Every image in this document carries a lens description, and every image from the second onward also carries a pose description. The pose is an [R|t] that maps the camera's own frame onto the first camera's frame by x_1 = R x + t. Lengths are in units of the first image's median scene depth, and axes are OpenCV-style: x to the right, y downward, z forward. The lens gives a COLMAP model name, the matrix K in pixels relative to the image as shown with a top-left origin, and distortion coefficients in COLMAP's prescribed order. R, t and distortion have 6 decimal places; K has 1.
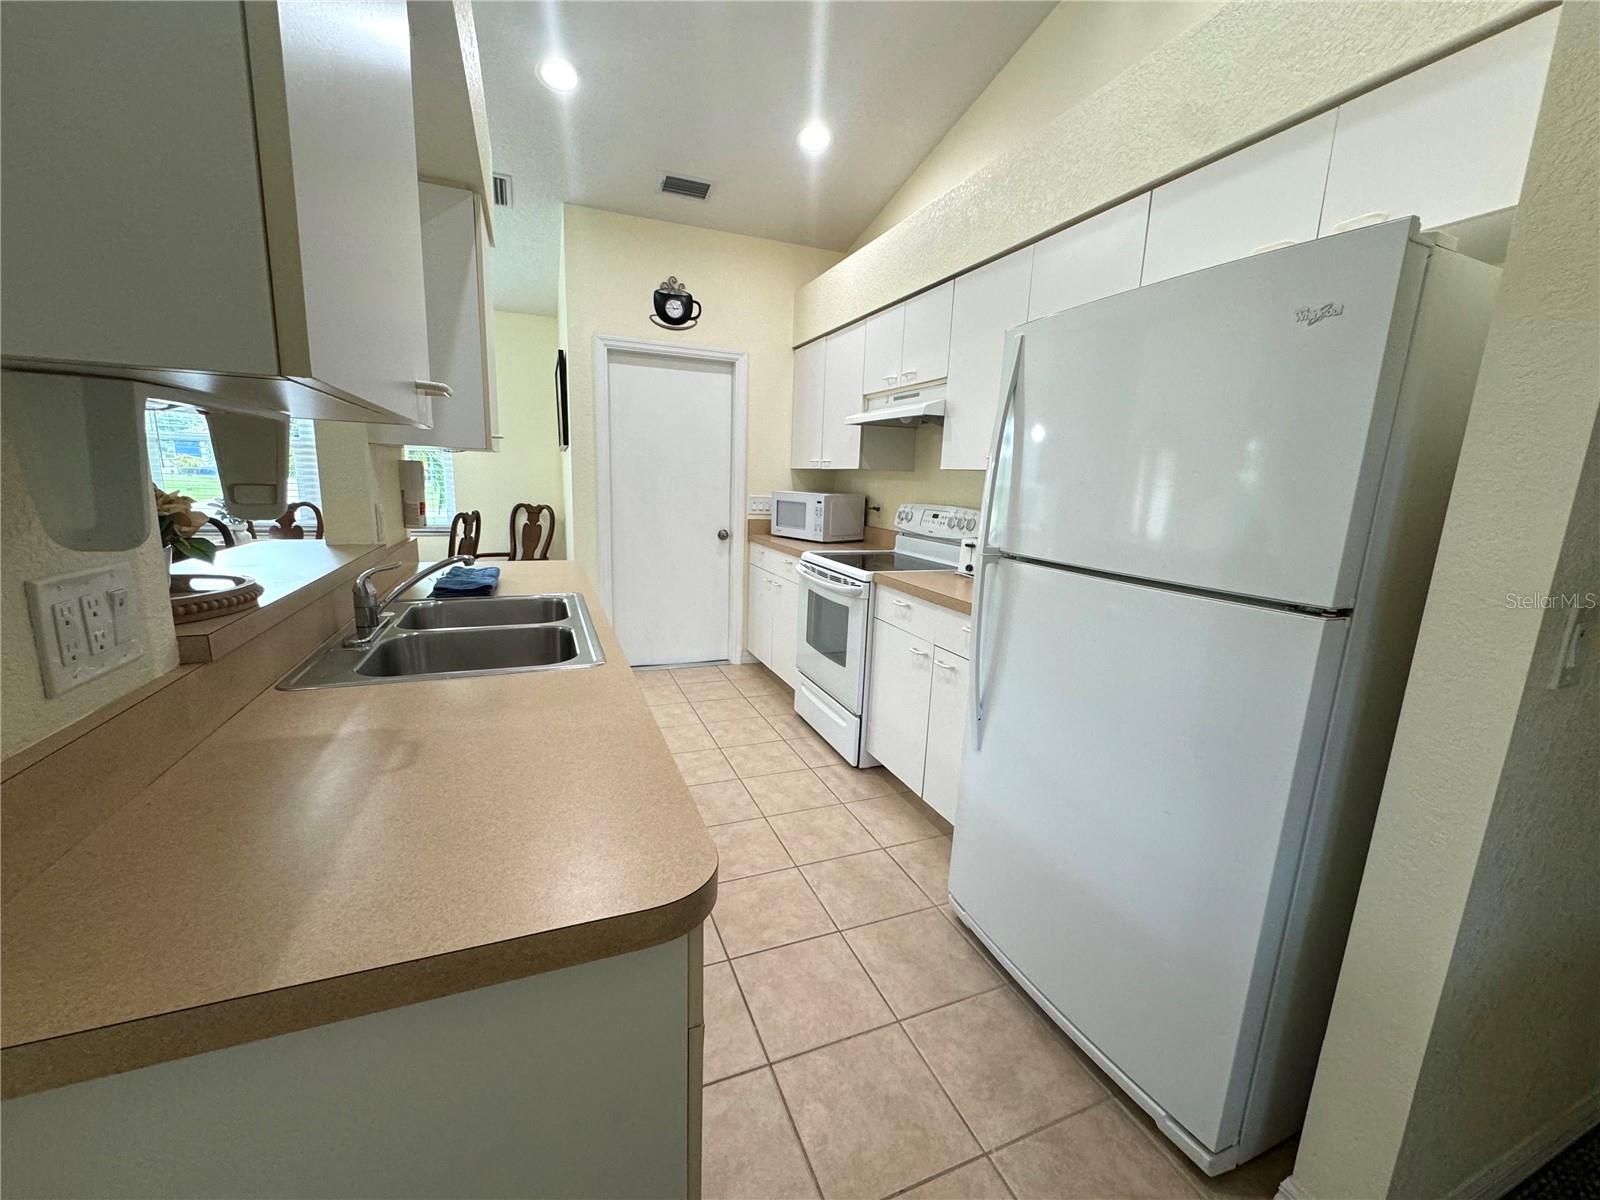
lens RADIAL K [[639.8, 0, 800.7], [0, 639.8, 601.6], [0, 0, 1]] dist [-0.000560, -0.000186]
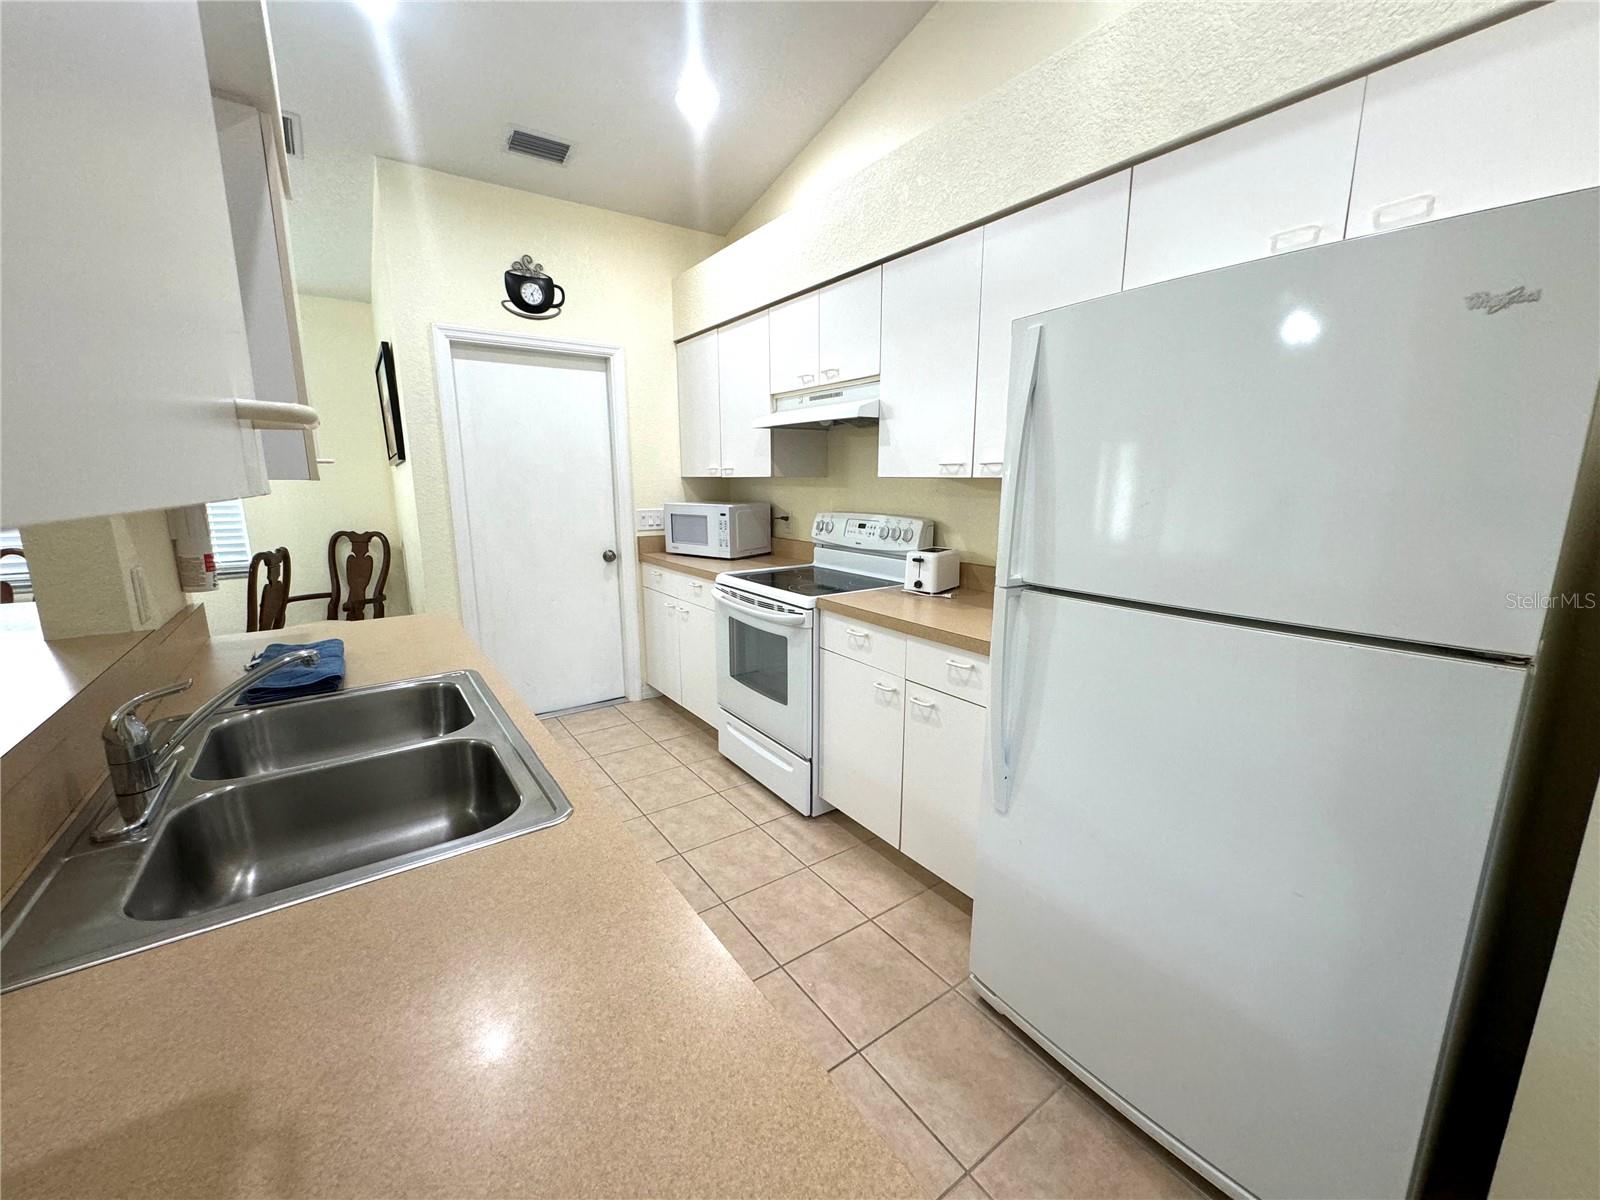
lens RADIAL K [[639.8, 0, 800.7], [0, 639.8, 601.6], [0, 0, 1]] dist [-0.000560, -0.000186]
pose [[0.972618, -0.081666, 0.217590, -0.093648], [0.080295, 0.996656, 0.015149, -0.052156], [-0.218100, 0.002737, 0.975923, 0.138925]]
